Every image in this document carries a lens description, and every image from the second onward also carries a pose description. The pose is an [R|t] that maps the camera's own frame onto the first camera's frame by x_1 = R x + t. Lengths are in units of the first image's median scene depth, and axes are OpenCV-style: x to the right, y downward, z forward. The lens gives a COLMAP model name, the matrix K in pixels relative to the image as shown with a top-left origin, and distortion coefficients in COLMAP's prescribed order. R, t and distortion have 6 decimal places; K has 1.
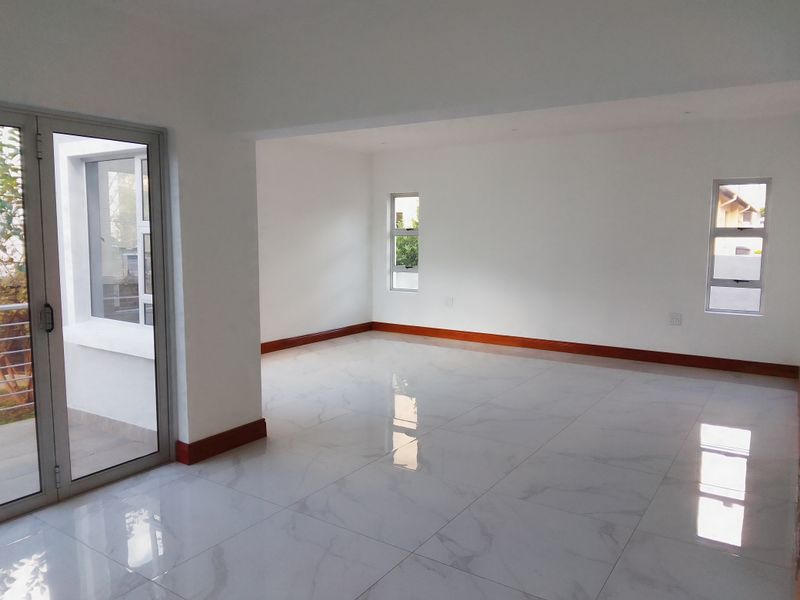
lens RADIAL K [[597.7, 0, 398.2], [0, 597.7, 297.5], [0, 0, 1]] dist [0.080666, -0.047487]
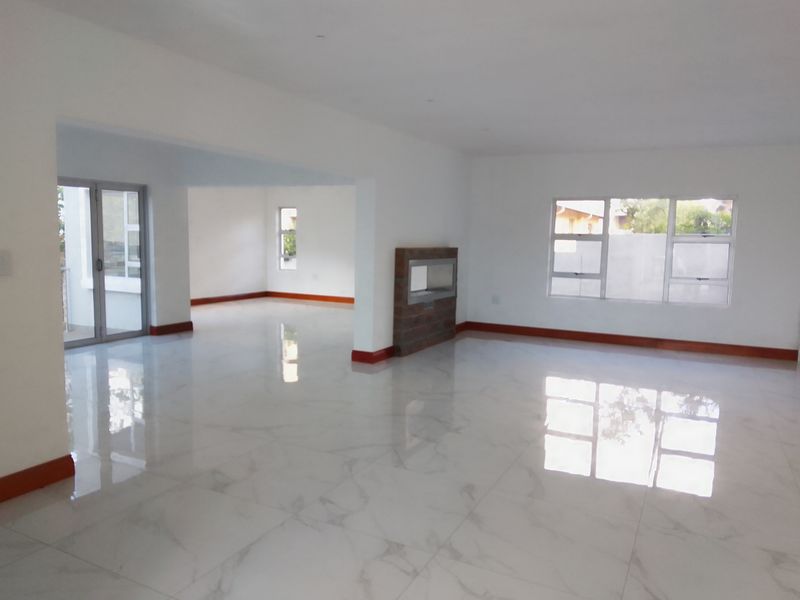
lens RADIAL K [[597.7, 0, 401.8], [0, 597.7, 302.2], [0, 0, 1]] dist [0.080666, -0.047487]
pose [[0.993970, 0.002150, 0.109630, 0.141448], [-0.003086, 0.999960, 0.008372, 0.060690], [-0.109608, -0.008660, 0.993937, -0.602917]]
